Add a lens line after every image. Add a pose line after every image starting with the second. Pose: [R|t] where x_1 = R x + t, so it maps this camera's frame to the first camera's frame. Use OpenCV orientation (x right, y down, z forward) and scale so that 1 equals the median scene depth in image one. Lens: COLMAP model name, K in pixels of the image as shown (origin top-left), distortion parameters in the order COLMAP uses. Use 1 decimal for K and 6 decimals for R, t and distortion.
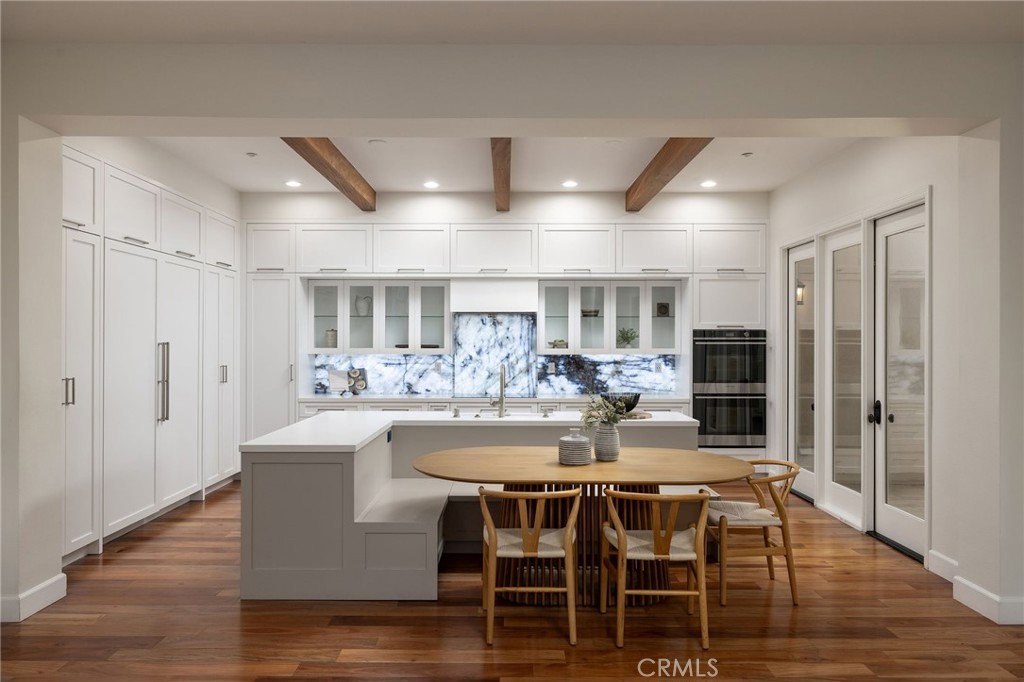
lens RADIAL K [[680.9, 0, 511.8], [0, 680.9, 340.2], [0, 0, 1]] dist [0.000498, 0.002053]
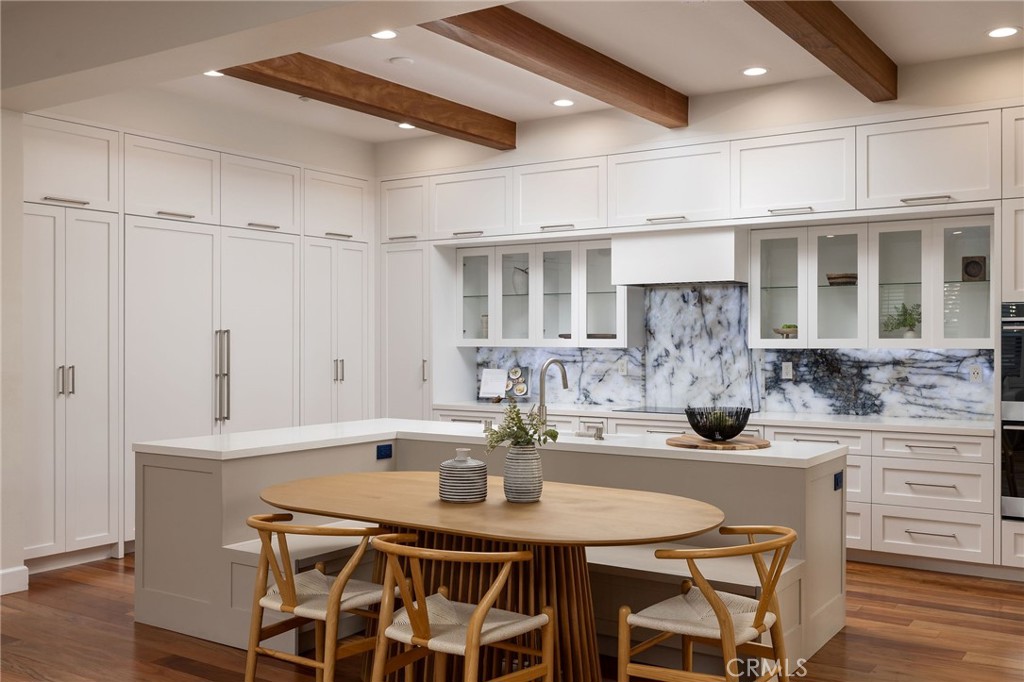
lens RADIAL K [[1000.1, 0, 511.7], [0, 1000.1, 342.3], [0, 0, 1]] dist [0.003780, 0.000000]
pose [[0.828441, -0.000424, -0.560077, 0.360609], [0.003087, 0.999988, 0.003808, 0.010813], [0.560068, -0.004883, 0.828432, 0.108133]]
